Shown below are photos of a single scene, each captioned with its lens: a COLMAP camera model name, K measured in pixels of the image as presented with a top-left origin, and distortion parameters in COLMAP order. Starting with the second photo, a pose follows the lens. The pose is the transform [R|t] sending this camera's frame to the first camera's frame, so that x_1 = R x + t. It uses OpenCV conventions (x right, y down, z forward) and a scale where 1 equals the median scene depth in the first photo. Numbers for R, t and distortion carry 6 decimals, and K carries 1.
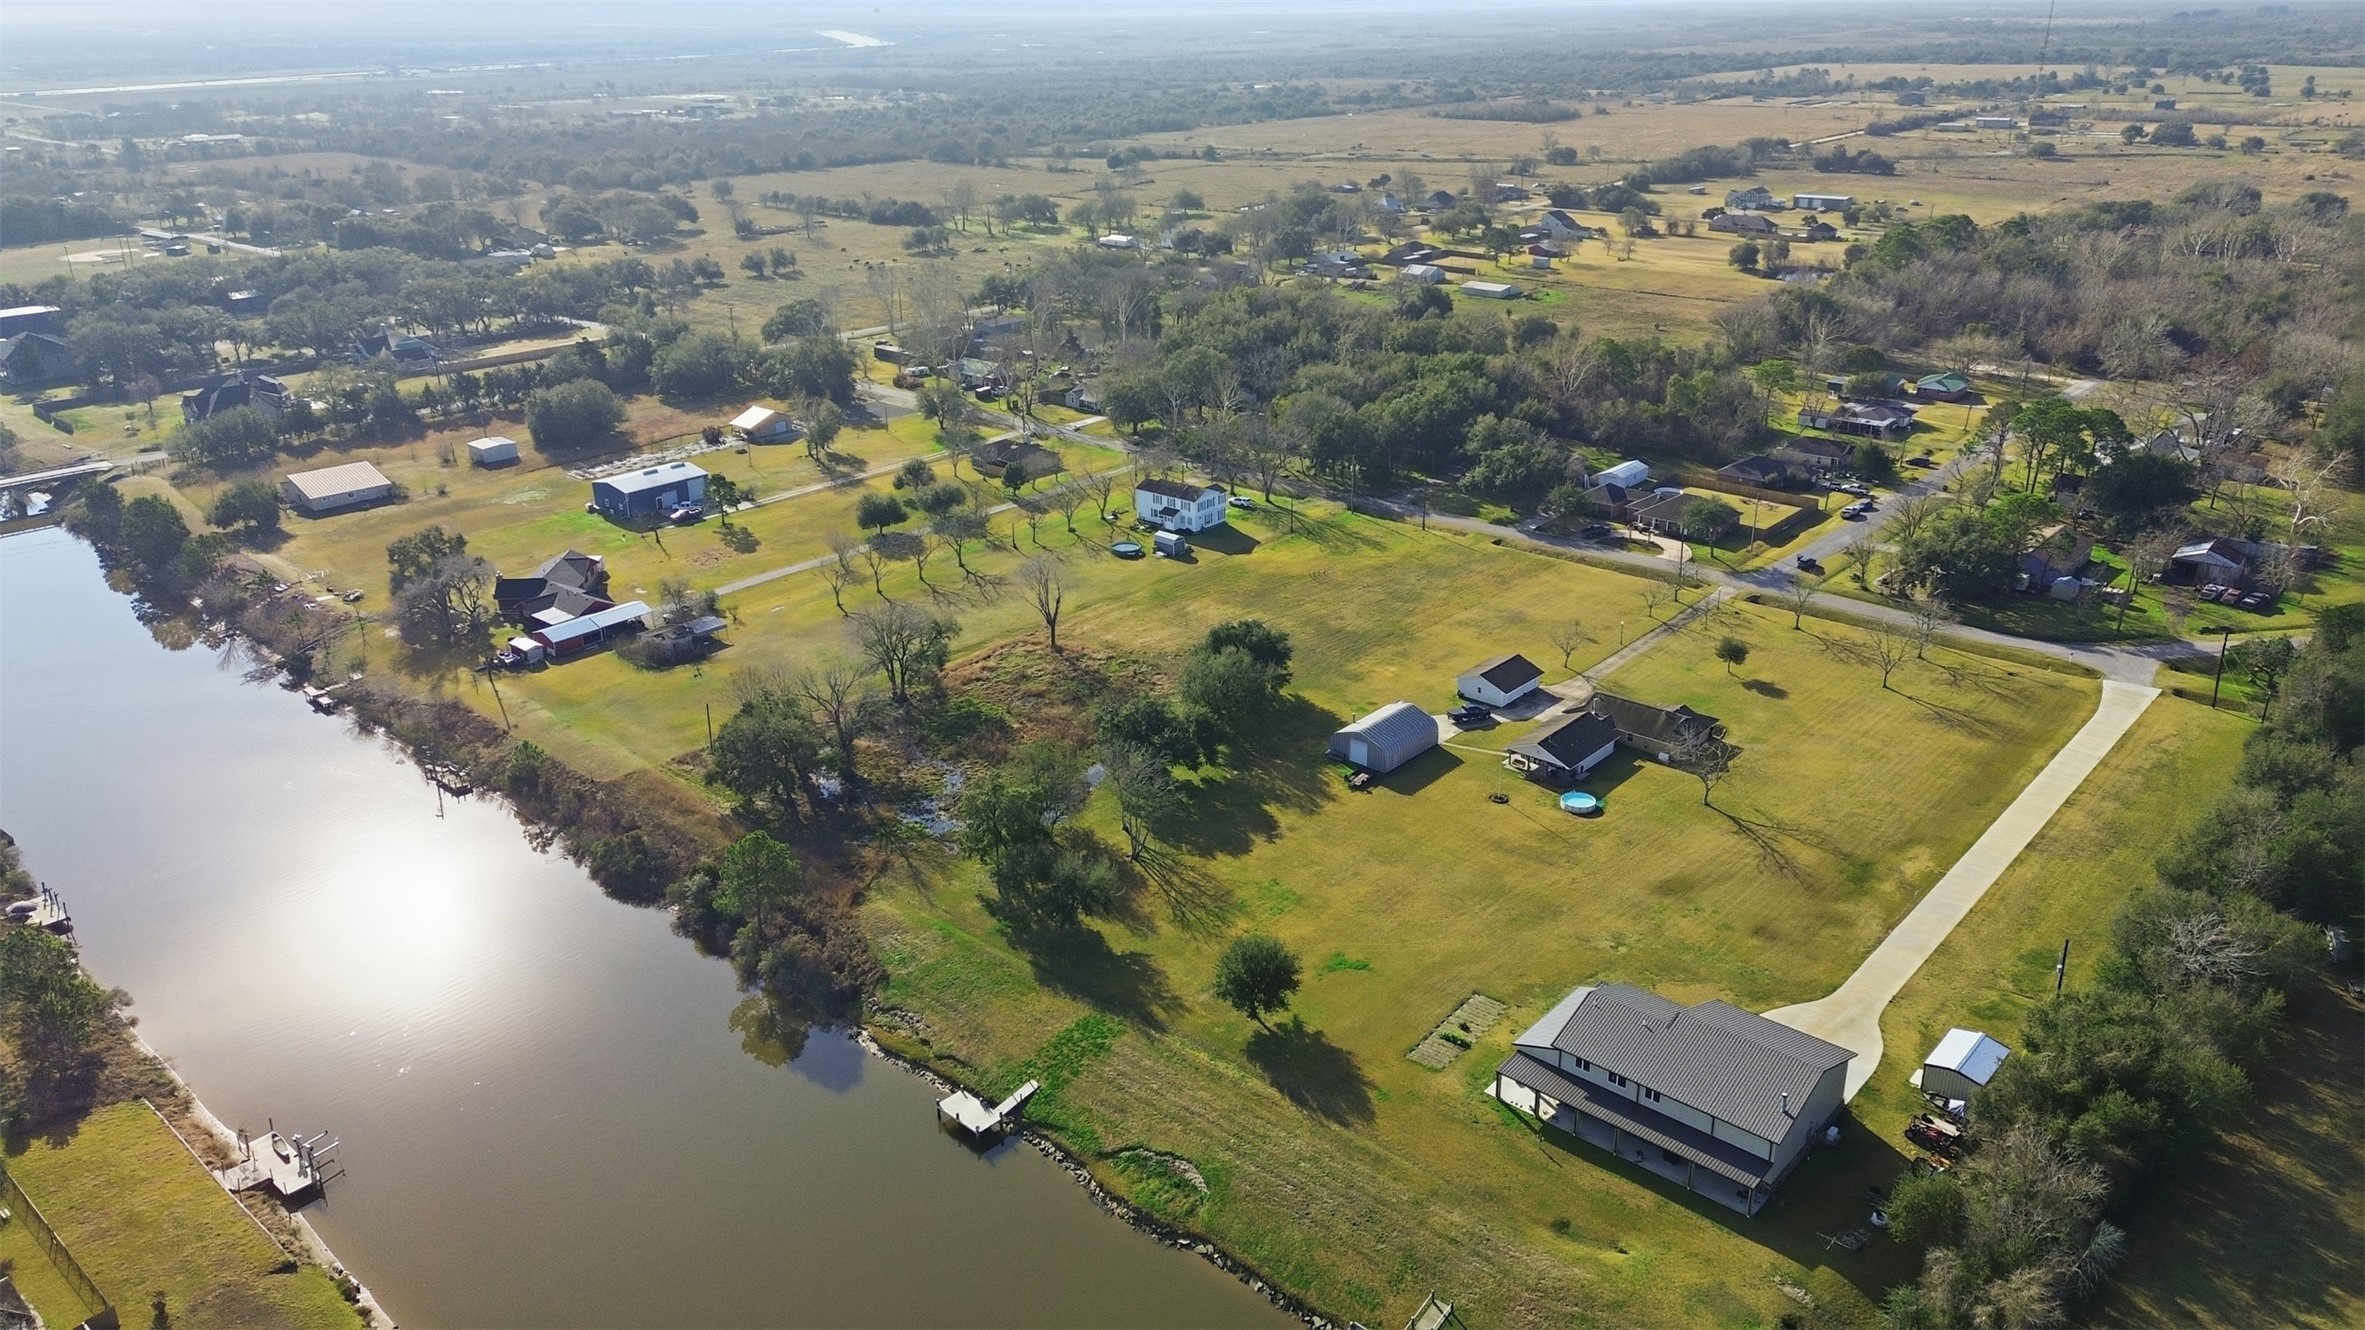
lens RADIAL K [[1659.3, 0, 1182.5], [0, 1659.3, 665.0], [0, 0, 1]] dist [0.076619, -0.069203]
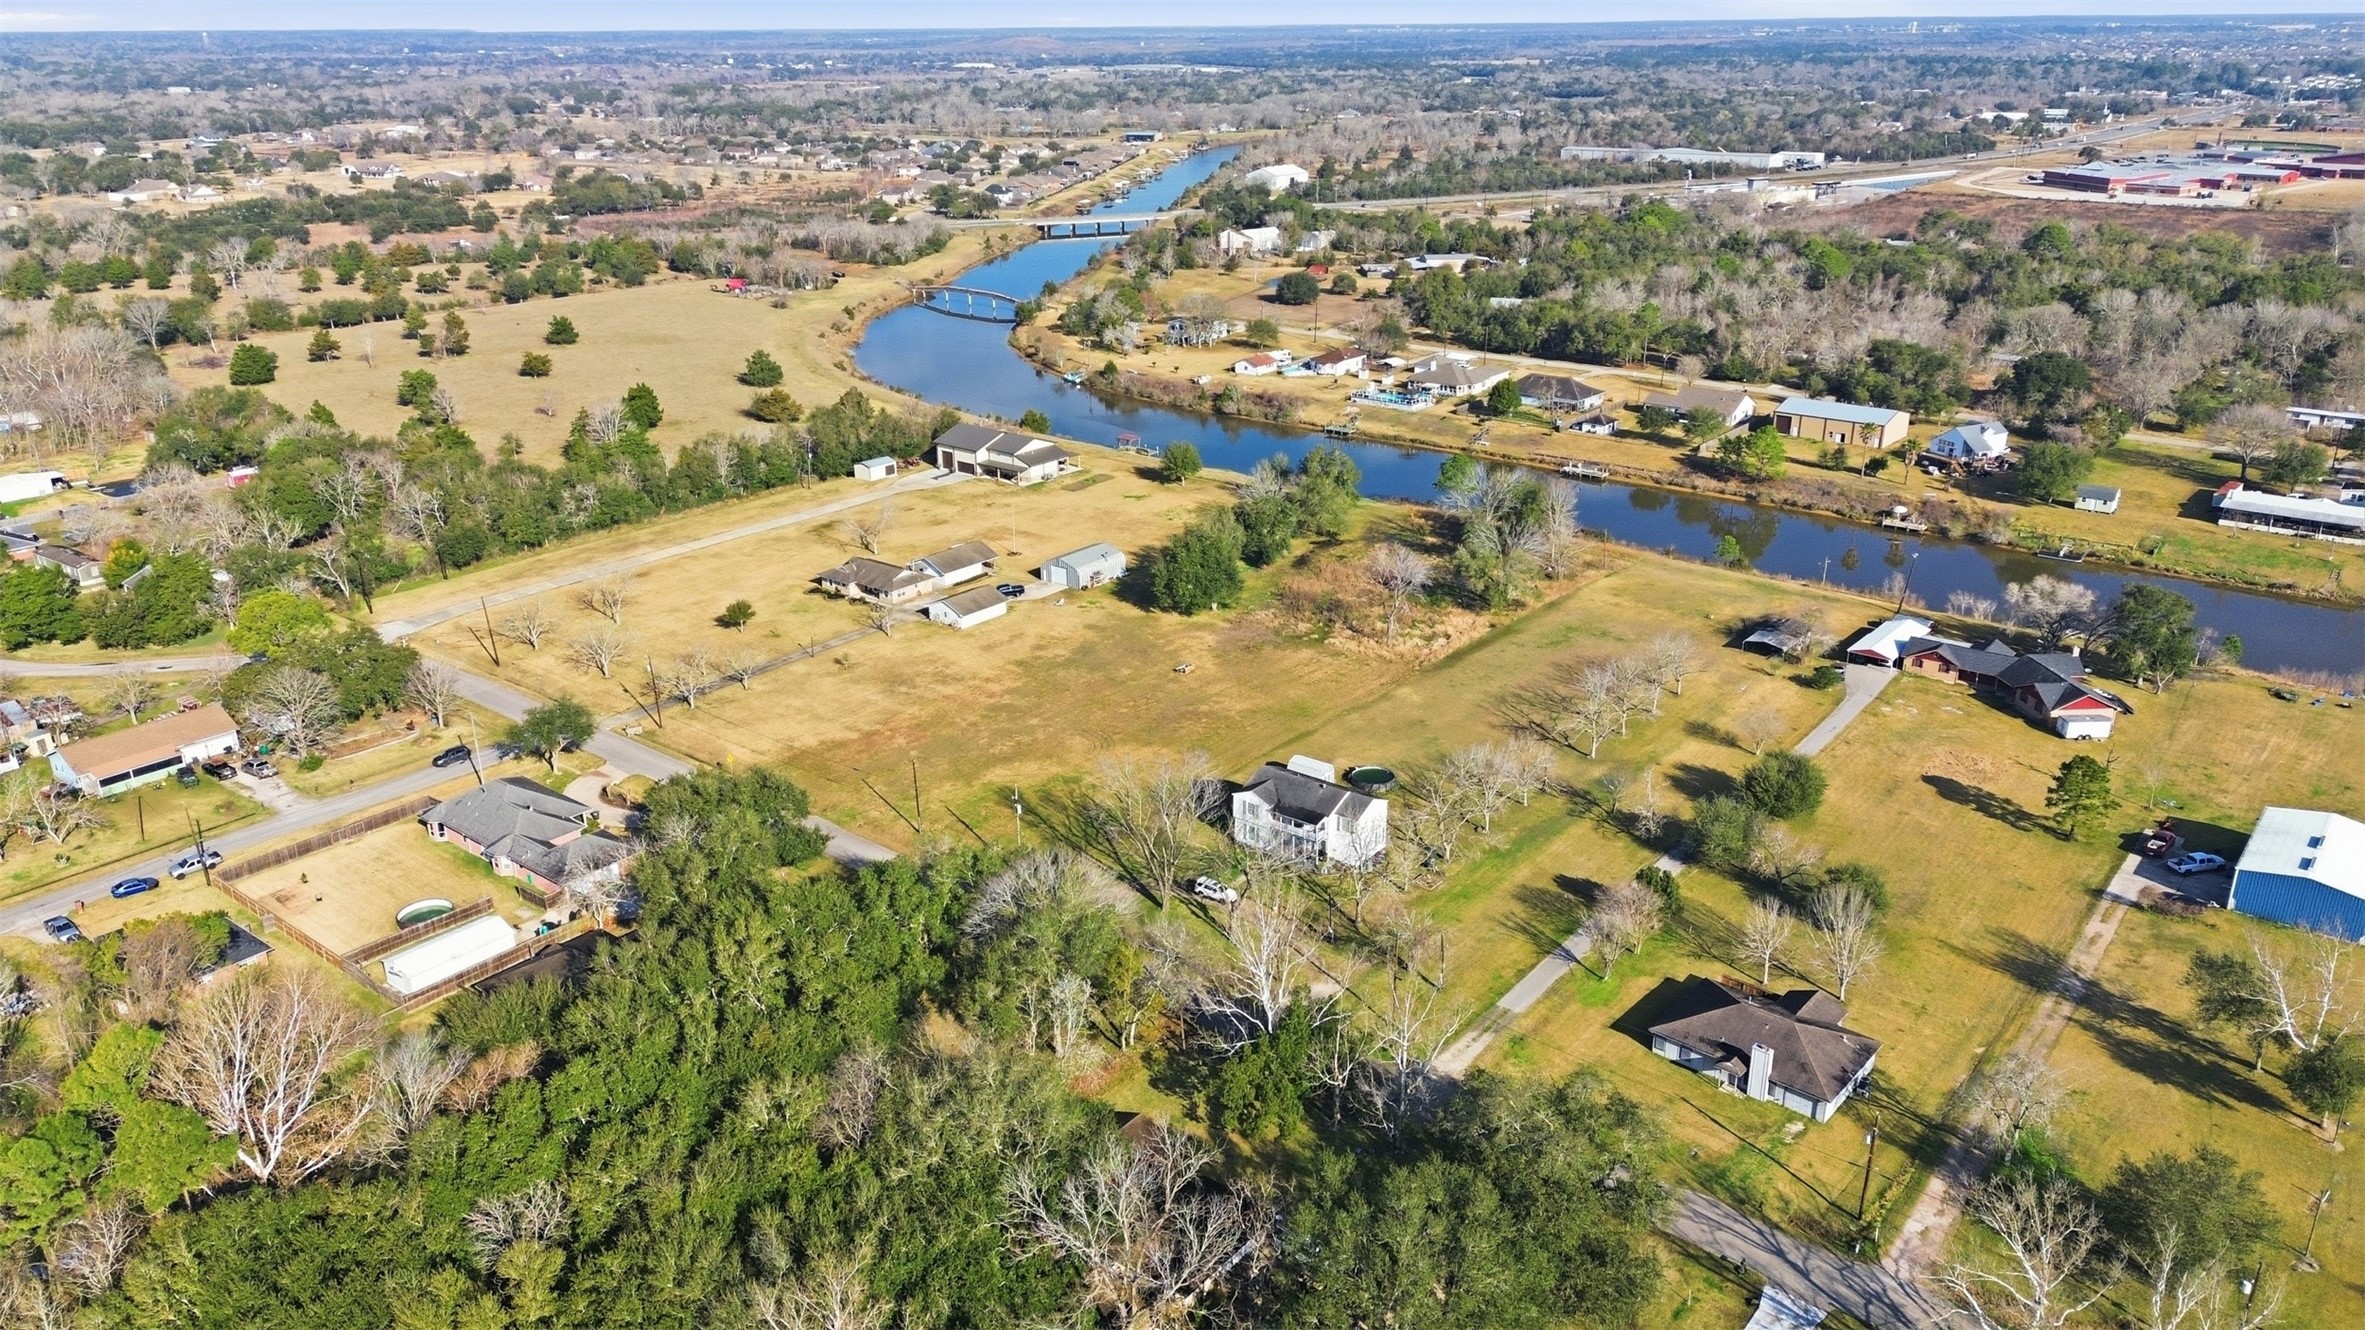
lens RADIAL K [[1665.1, 0, 1182.5], [0, 1665.1, 665.0], [0, 0, 1]] dist [0.063857, -0.052532]
pose [[-0.998831, 0.035203, -0.033139, 0.071610], [0.002998, 0.729227, 0.684266, -0.624826], [0.048254, 0.683366, -0.728480, 1.585451]]
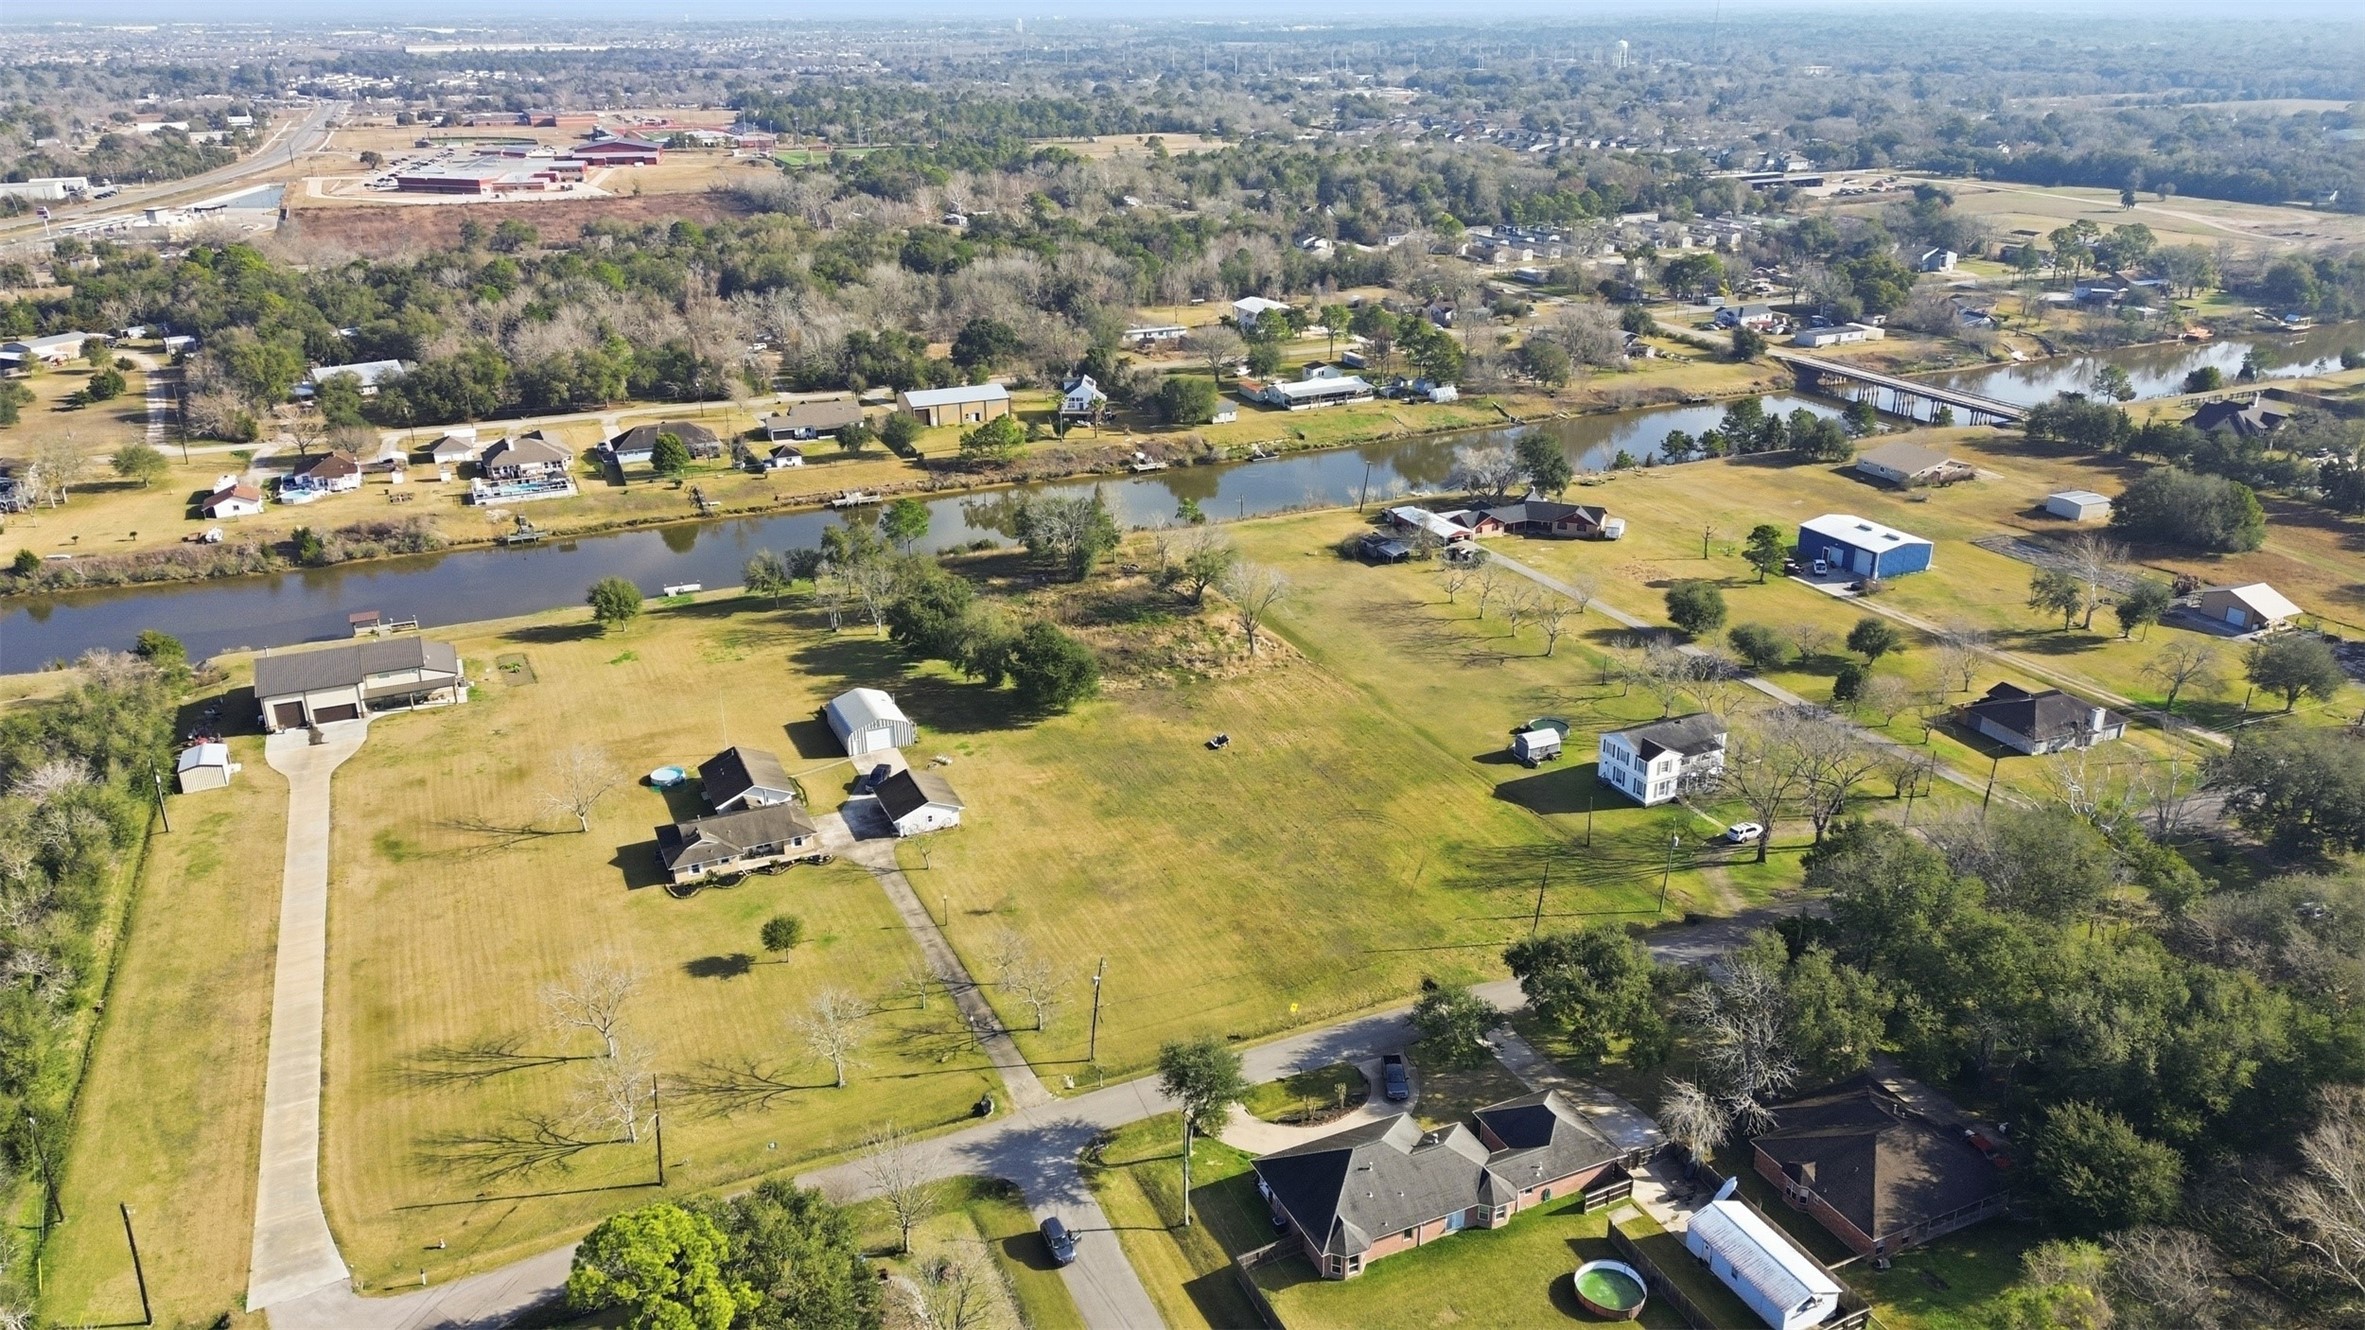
lens RADIAL K [[1665.1, 0, 1182.5], [0, 1665.1, 665.0], [0, 0, 1]] dist [0.063857, -0.052532]
pose [[-0.407376, 0.352466, -0.842504, 0.720027], [-0.330051, 0.803351, 0.495675, -0.450068], [0.851535, 0.479995, -0.210934, 1.084784]]
